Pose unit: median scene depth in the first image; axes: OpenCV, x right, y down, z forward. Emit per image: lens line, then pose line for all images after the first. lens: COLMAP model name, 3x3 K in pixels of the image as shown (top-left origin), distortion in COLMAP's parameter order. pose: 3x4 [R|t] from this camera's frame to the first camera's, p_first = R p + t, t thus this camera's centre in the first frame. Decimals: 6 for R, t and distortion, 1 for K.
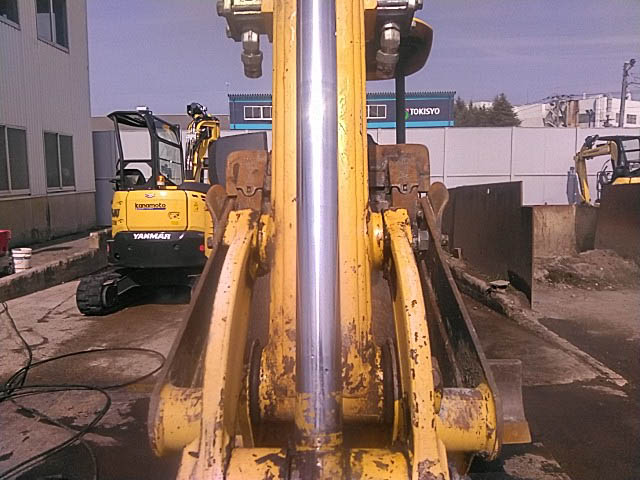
lens RADIAL K [[525.6, 0, 312.0], [0, 525.6, 244.7], [0, 0, 1]] dist [-0.021786, -0.043028]
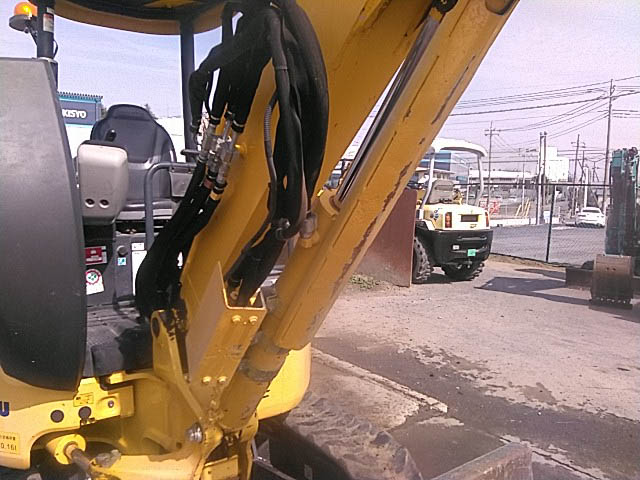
lens RADIAL K [[522.0, 0, 337.0], [0, 522.0, 230.1], [0, 0, 1]] dist [0.008895, -0.051270]
pose [[0.774724, -0.023721, 0.631855, -0.079215], [0.052649, 0.998246, -0.027078, -0.021320], [-0.630104, 0.054244, 0.774614, 0.217895]]
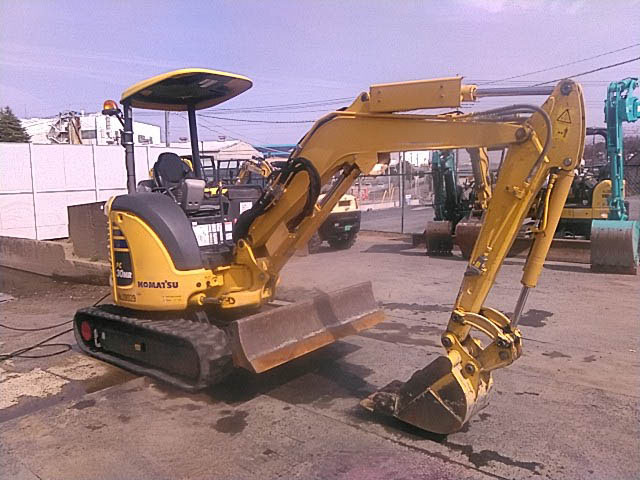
lens RADIAL K [[525.6, 0, 312.5], [0, 525.6, 249.4], [0, 0, 1]] dist [-0.021786, -0.043028]
pose [[0.638515, -0.111507, 0.761489, -0.435650], [0.126833, 0.991165, 0.038788, 0.002897], [-0.759087, 0.071815, 0.647016, -0.038113]]
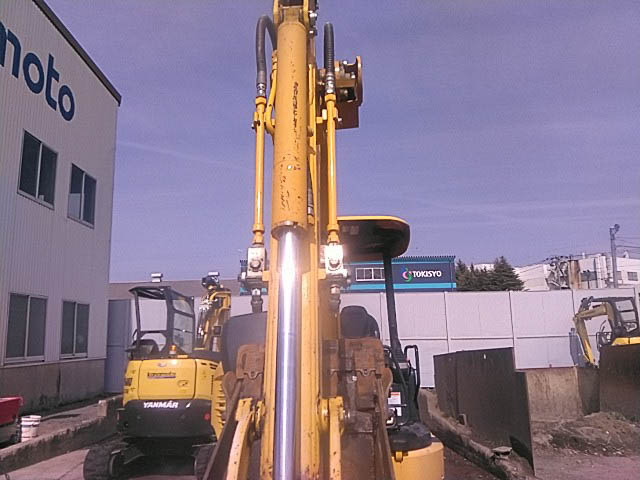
lens RADIAL K [[525.6, 0, 315.6], [0, 525.6, 238.9], [0, 0, 1]] dist [-0.021786, -0.043028]
pose [[0.999914, -0.011083, -0.006959, 0.011827], [0.008363, 0.950171, -0.311617, -0.002888], [0.010066, 0.311532, 0.950182, -0.083856]]
